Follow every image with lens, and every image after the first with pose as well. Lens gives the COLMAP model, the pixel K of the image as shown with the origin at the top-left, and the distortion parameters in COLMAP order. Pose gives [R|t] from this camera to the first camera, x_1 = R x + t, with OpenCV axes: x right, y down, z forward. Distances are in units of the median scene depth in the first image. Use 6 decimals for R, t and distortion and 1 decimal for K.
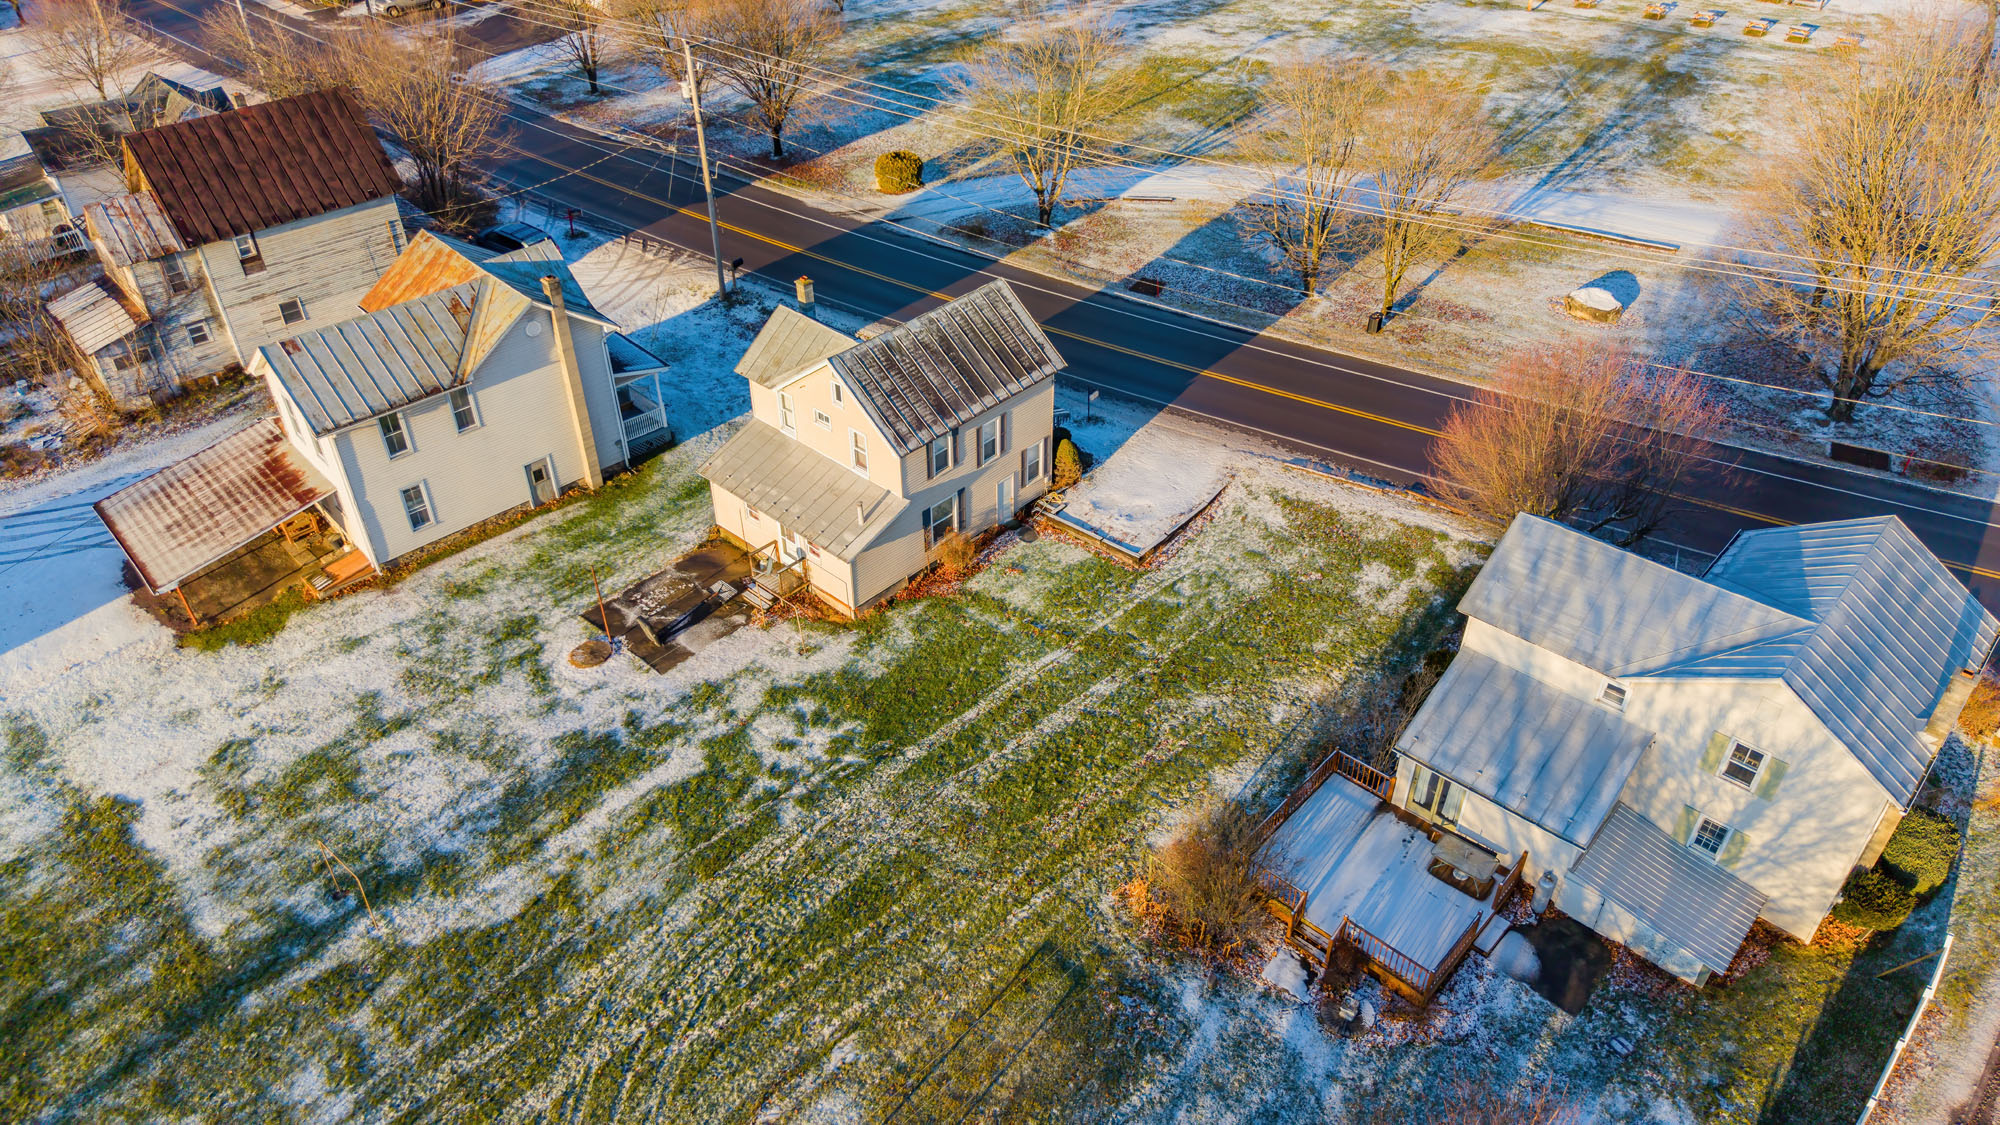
lens RADIAL K [[1331.1, 0, 1001.1], [0, 1331.1, 553.5], [0, 0, 1]] dist [0.046931, -0.056713]
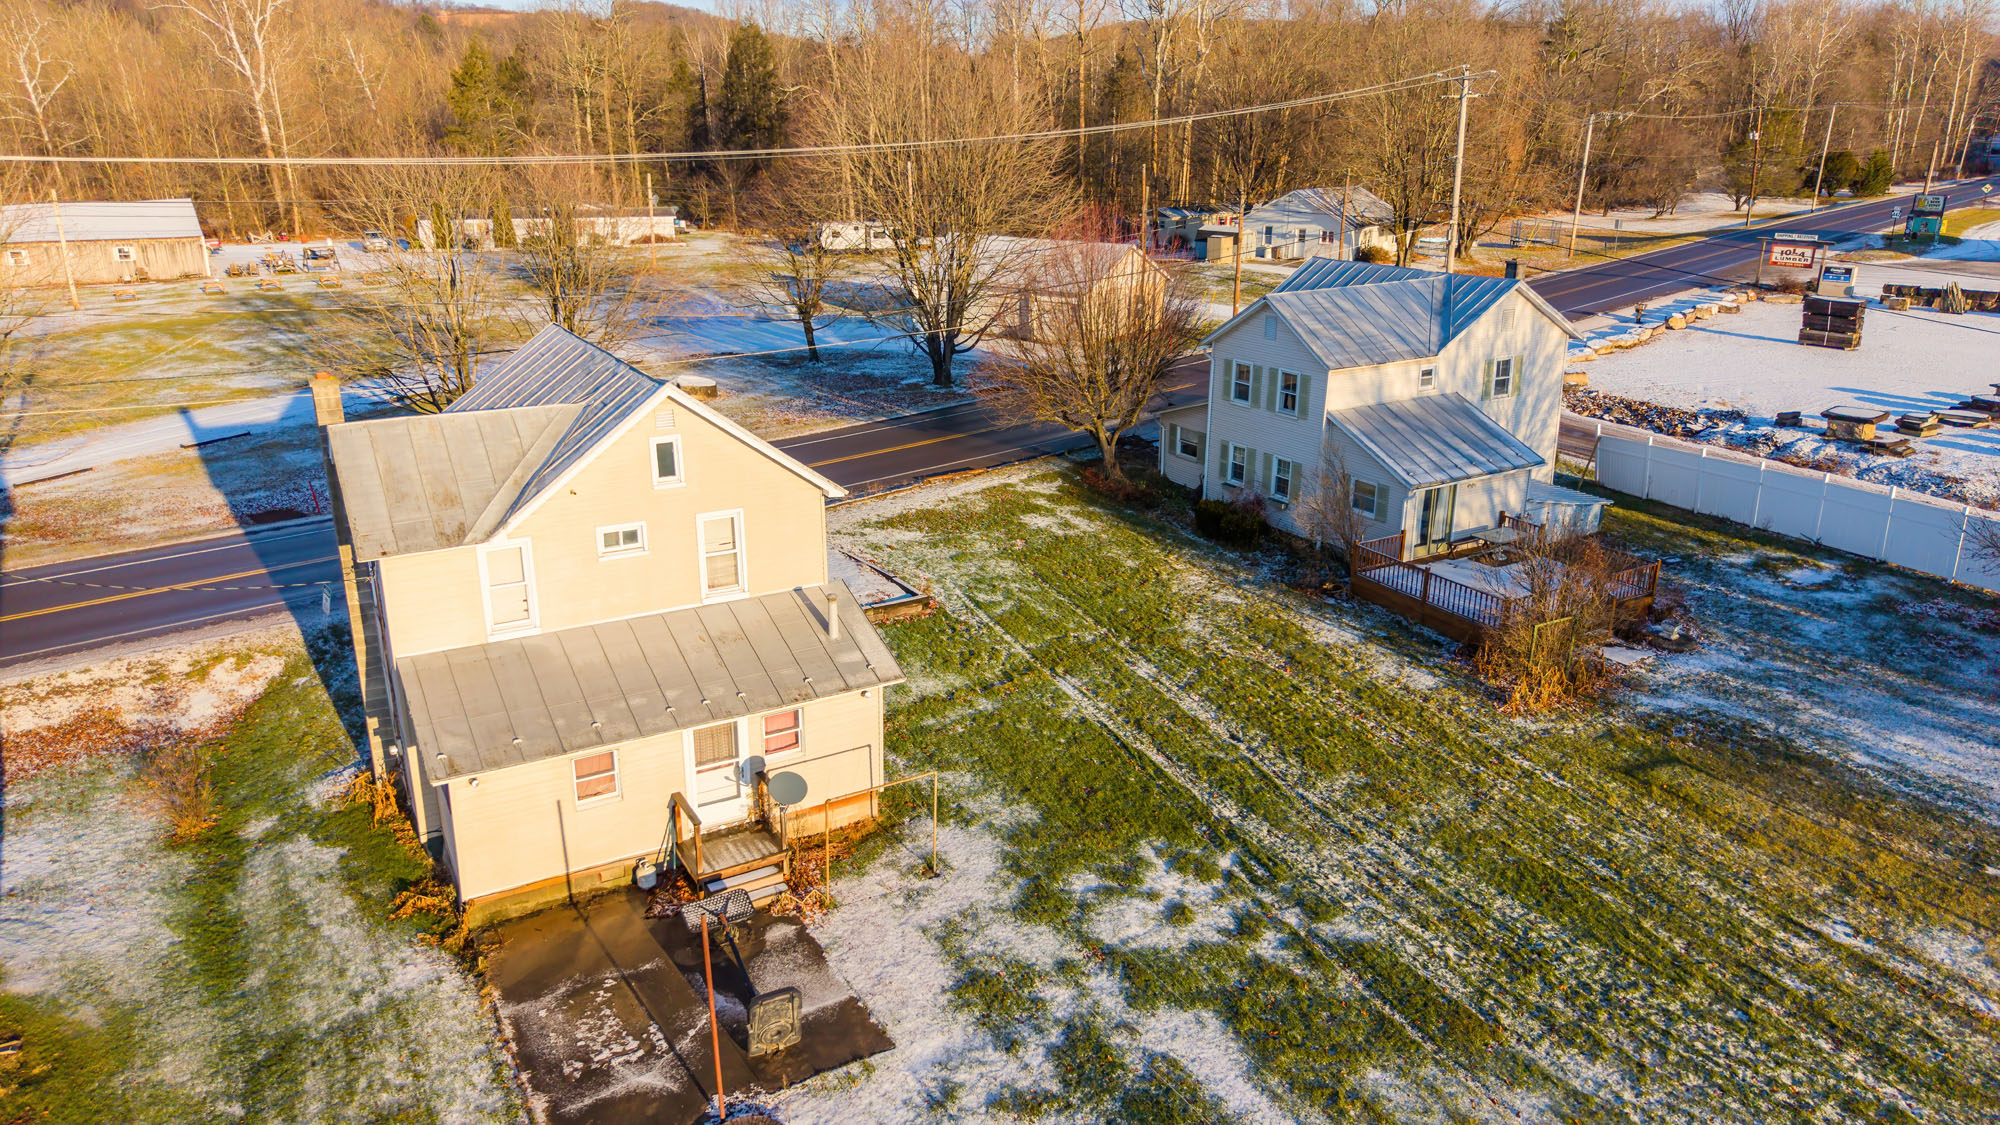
lens RADIAL K [[1331.1, 0, 998.4], [0, 1331.1, 567.7], [0, 0, 1]] dist [0.031864, -0.042449]
pose [[0.291592, -0.302615, 0.907413, -0.587725], [0.564411, 0.820329, 0.092202, -0.059507], [-0.772279, 0.485268, 0.410001, 0.705581]]
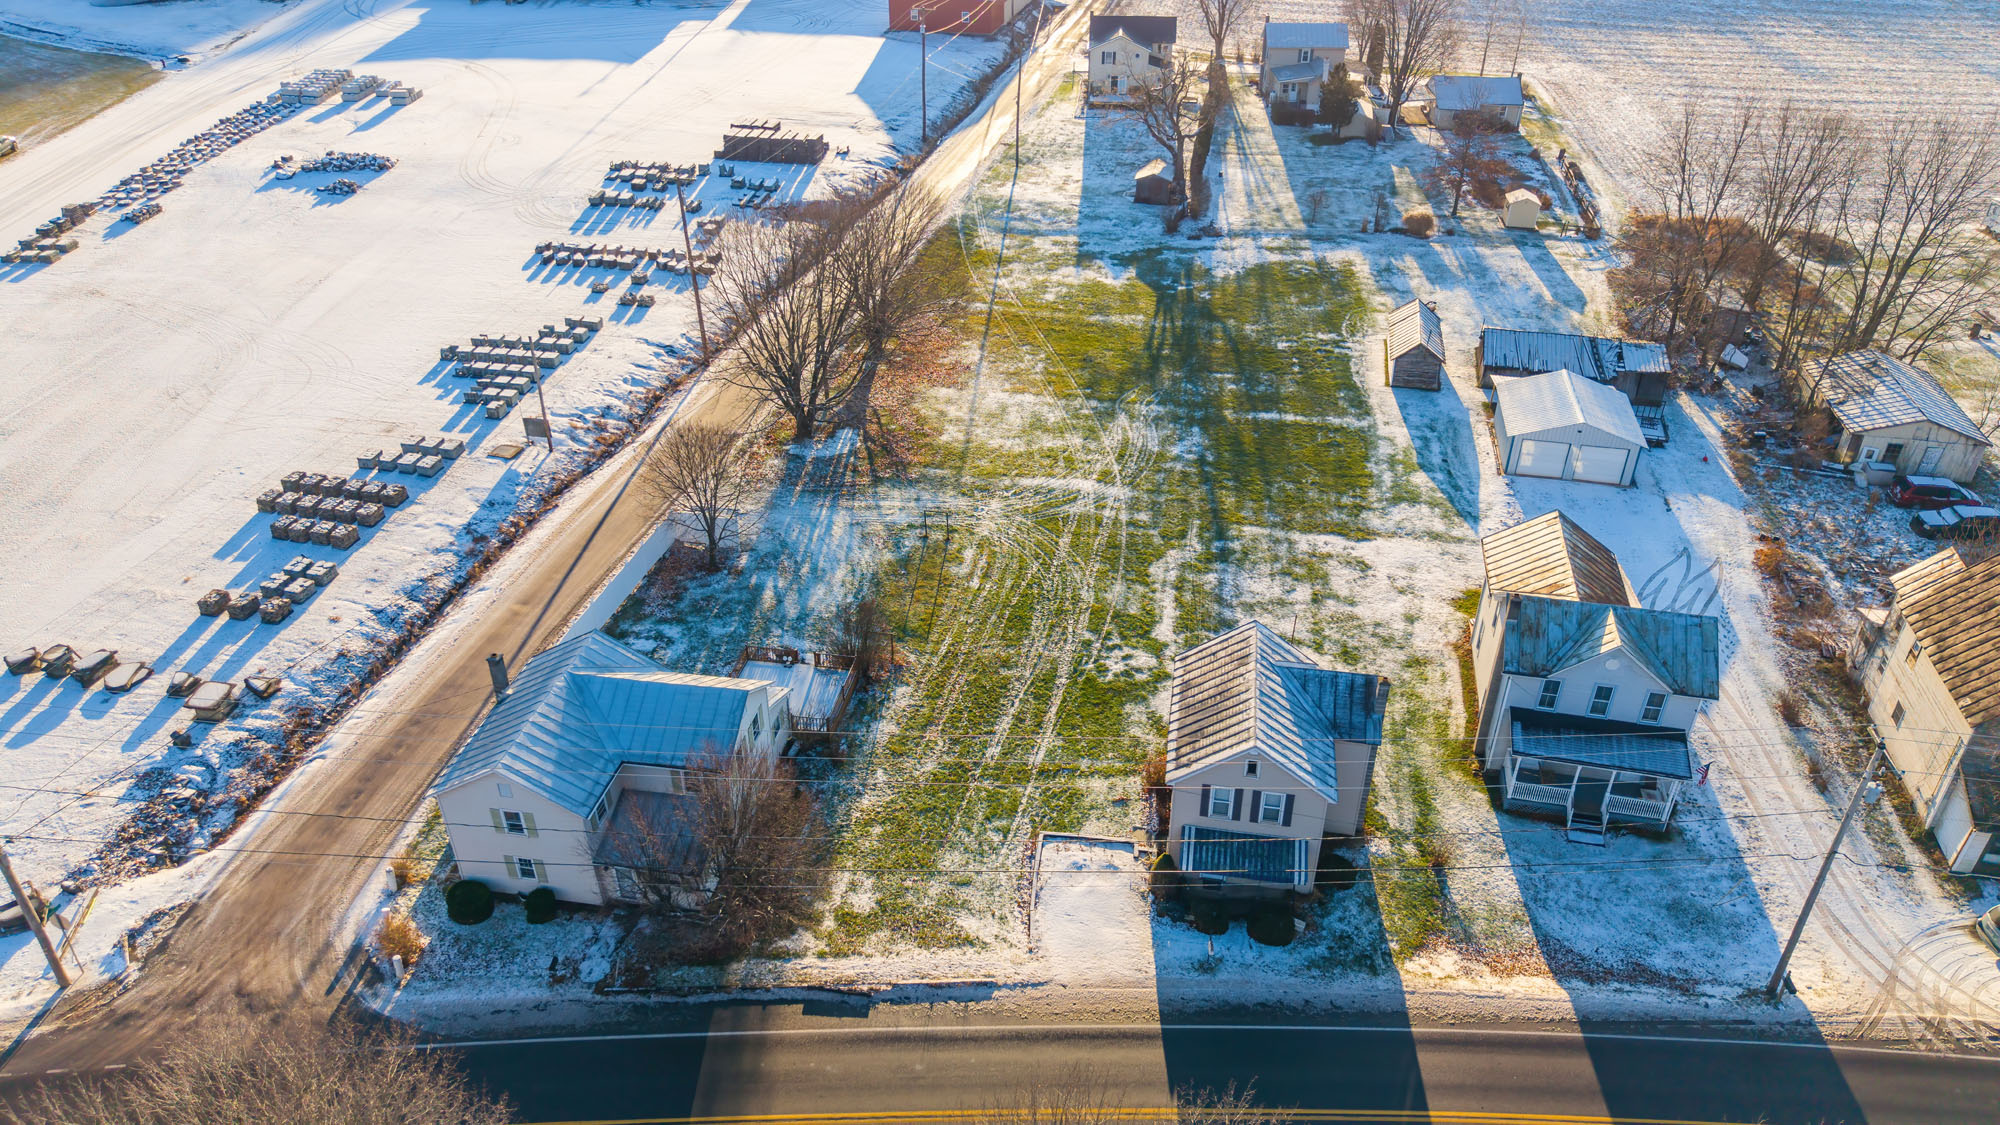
lens RADIAL K [[1337.6, 0, 1000.0], [0, 1337.6, 562.5], [0, 0, 1]] dist [0.013908, -0.014358]
pose [[-0.835276, 0.295581, -0.463622, 0.667443], [-0.325193, 0.414343, 0.850041, -1.193534], [0.443354, 0.860786, -0.249970, 1.152673]]
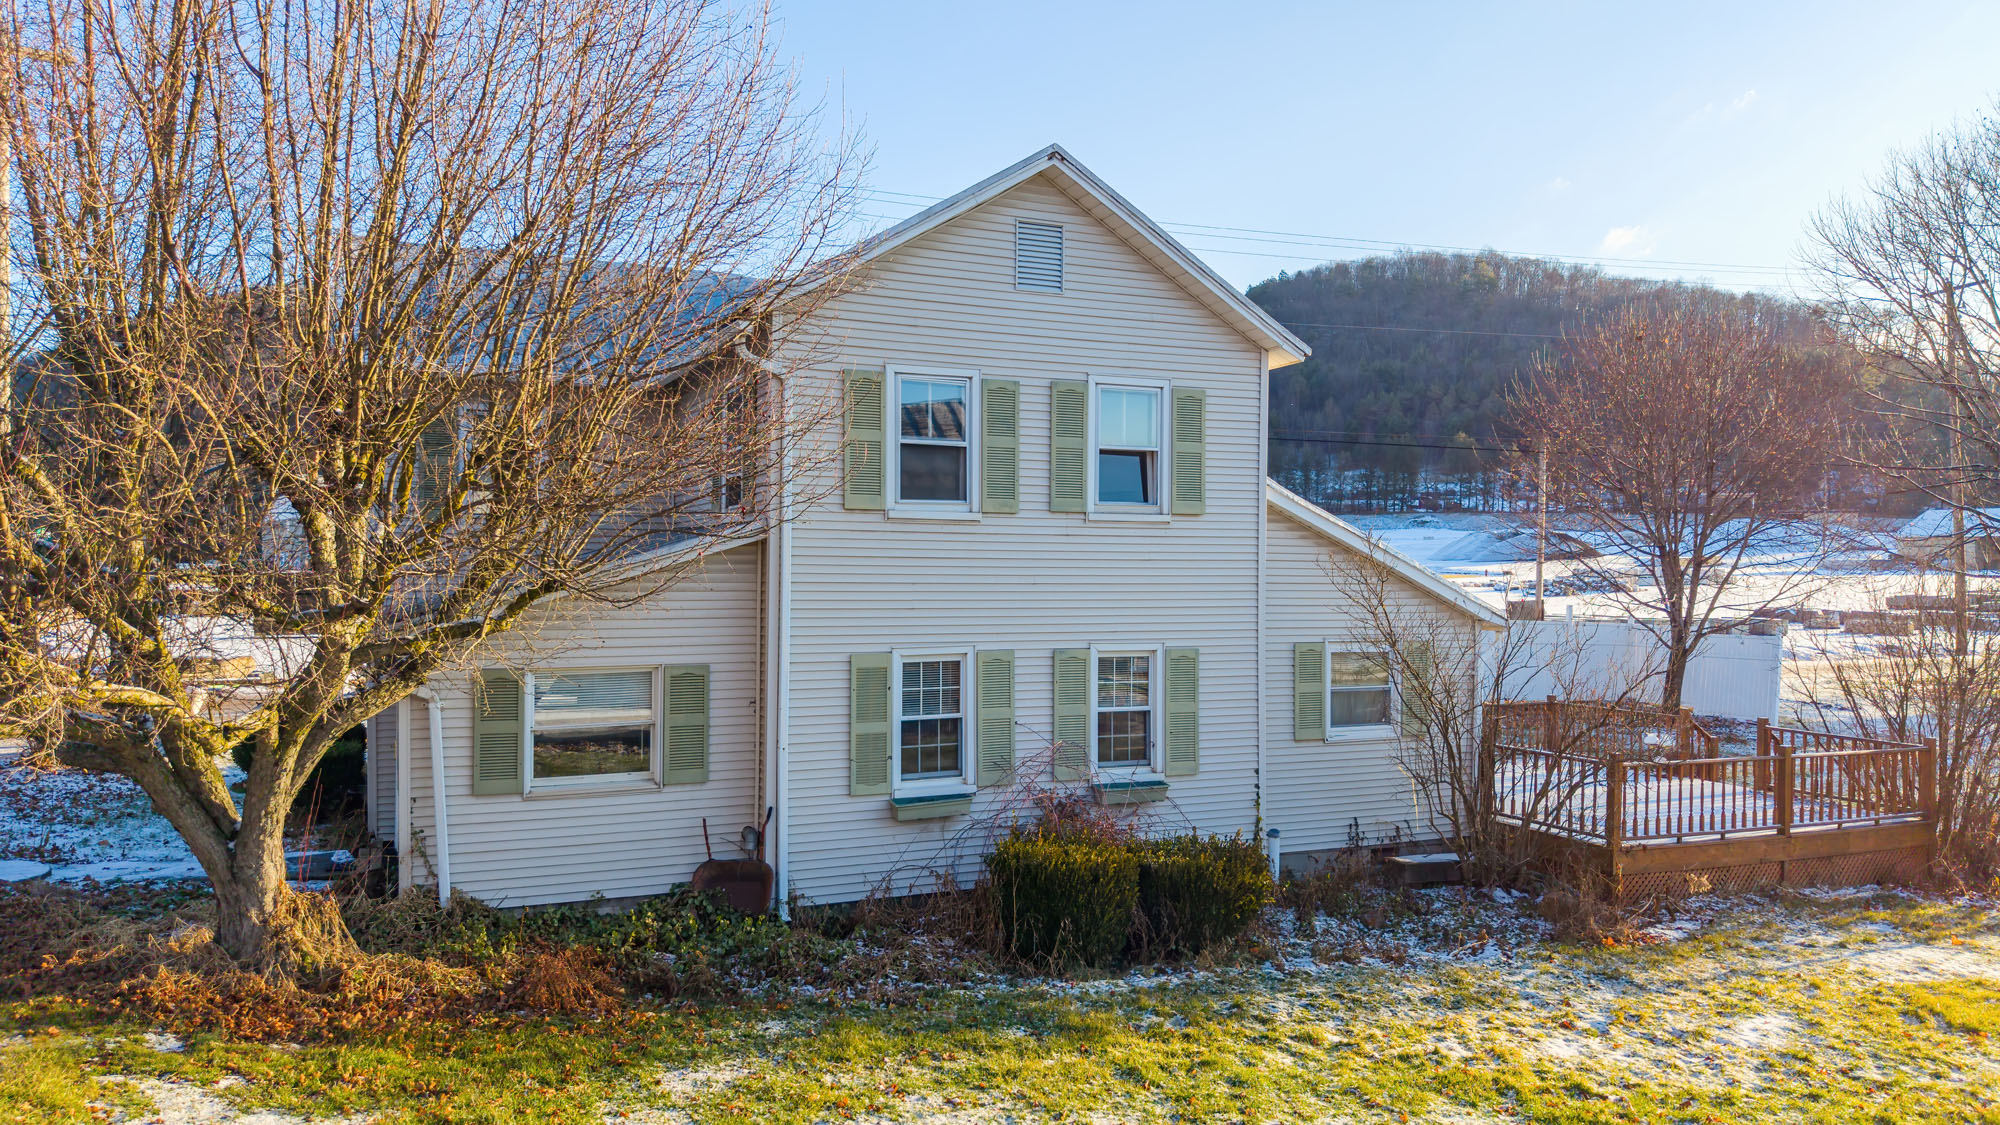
lens RADIAL K [[1357.6, 0, 1000.0], [0, 1357.6, 562.5], [0, 0, 1]] dist [0.008245, -0.004327]
pose [[-0.921393, 0.002729, 0.388622, 0.224793], [0.229521, 0.810776, 0.538482, -0.110406], [-0.313616, 0.585350, -0.747670, 1.112691]]
